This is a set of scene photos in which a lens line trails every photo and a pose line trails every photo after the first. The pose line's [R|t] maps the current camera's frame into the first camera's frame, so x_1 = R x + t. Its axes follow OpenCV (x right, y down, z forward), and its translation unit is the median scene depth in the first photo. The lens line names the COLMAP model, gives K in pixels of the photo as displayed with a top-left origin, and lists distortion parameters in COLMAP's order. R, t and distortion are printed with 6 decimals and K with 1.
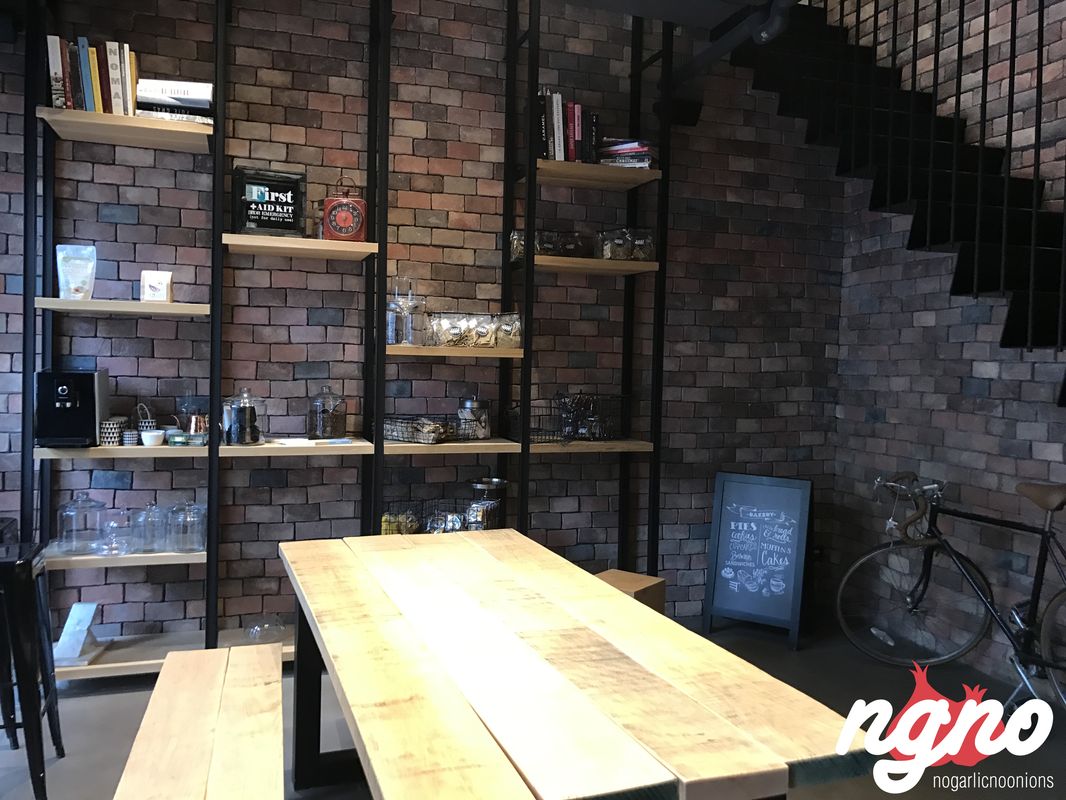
lens RADIAL K [[886.8, 0, 522.7], [0, 886.8, 387.0], [0, 0, 1]] dist [0.028485, -0.028377]
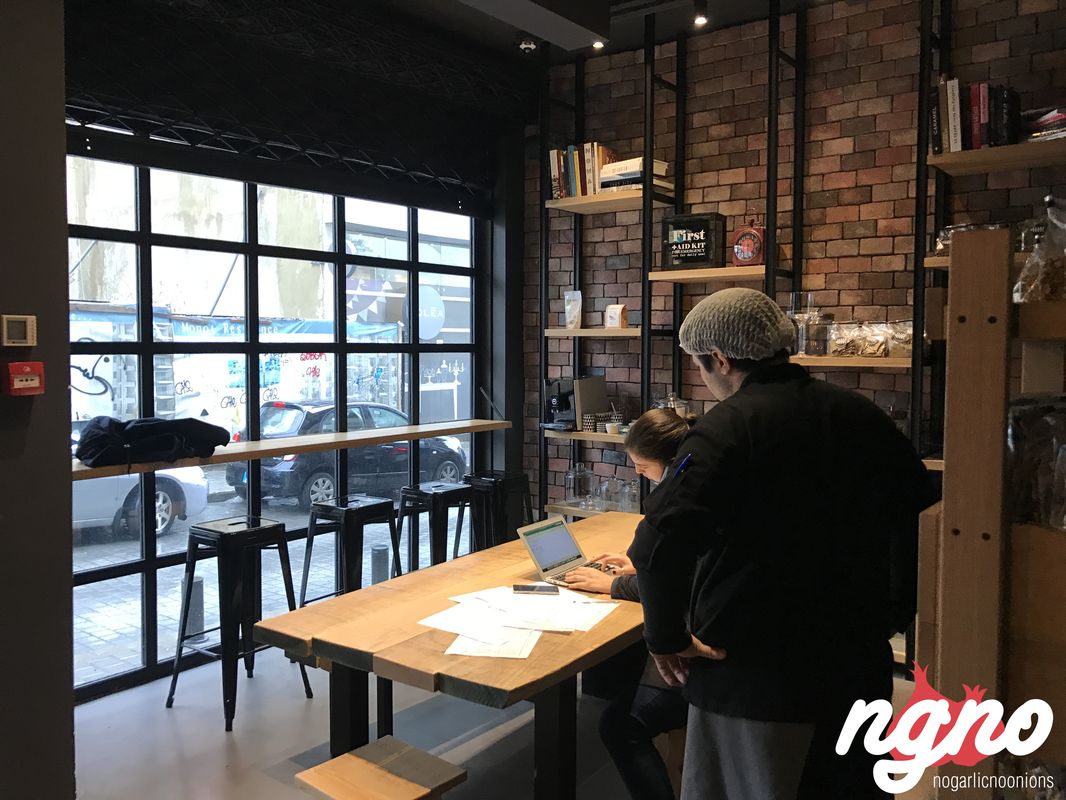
lens RADIAL K [[886.8, 0, 528.5], [0, 886.8, 393.2], [0, 0, 1]] dist [0.028485, -0.028377]
pose [[0.572563, 0.021902, -0.819568, 0.555452], [-0.009973, 0.999755, 0.019750, -0.019501], [0.819800, -0.003134, 0.572641, 0.110646]]
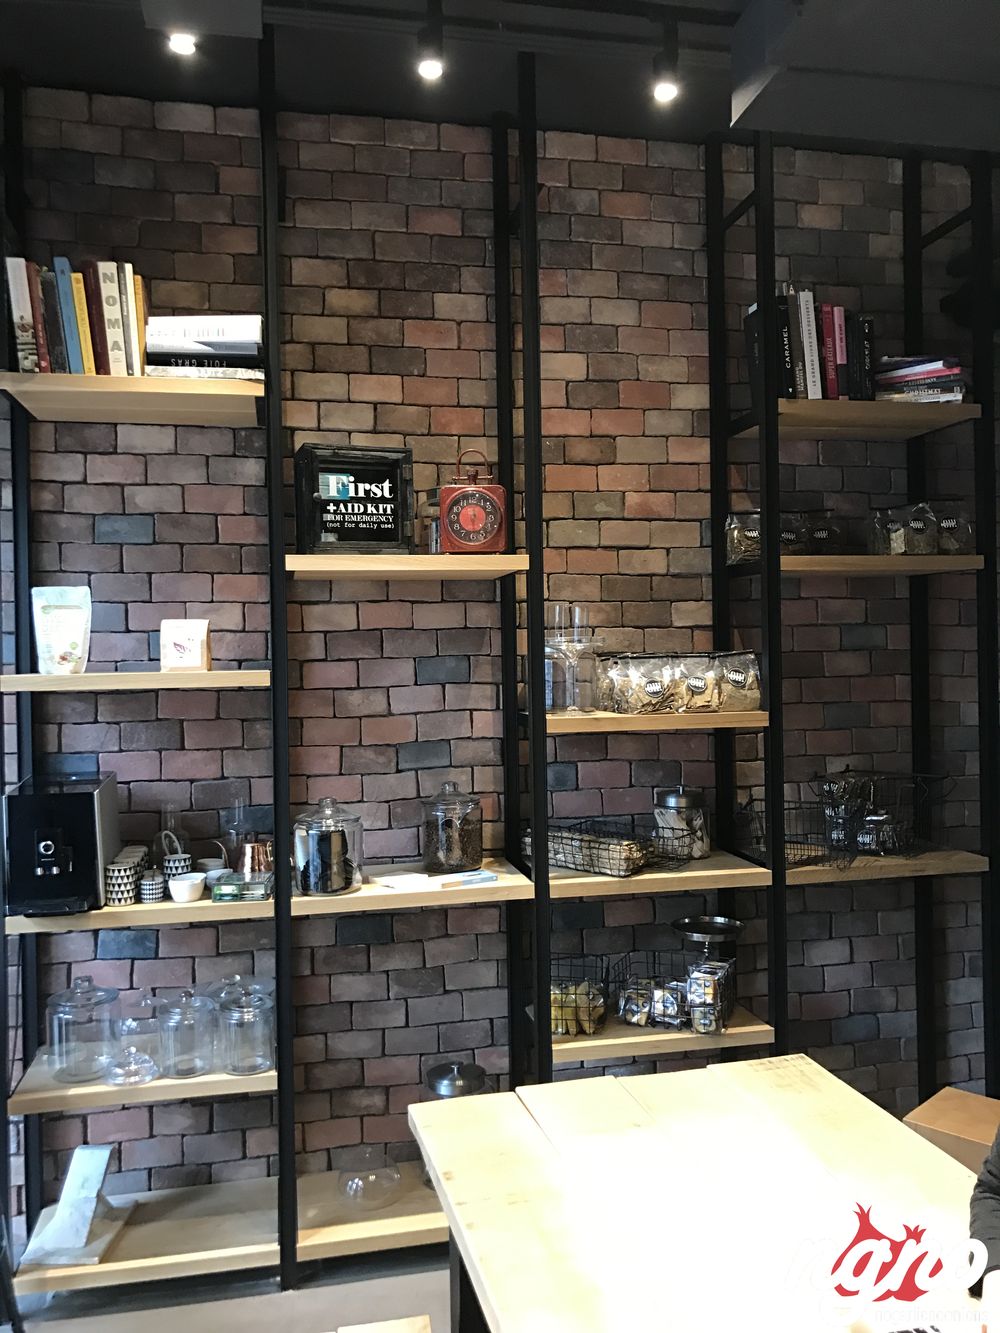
lens RADIAL K [[1109.0, 0, 497.9], [0, 1109.0, 660.5], [0, 0, 1]] dist [0.028485, -0.028377]
pose [[0.993135, -0.041280, -0.109449, -0.098140], [0.038927, 0.998965, -0.023550, -0.067608], [0.110308, 0.019128, 0.993713, 0.224762]]
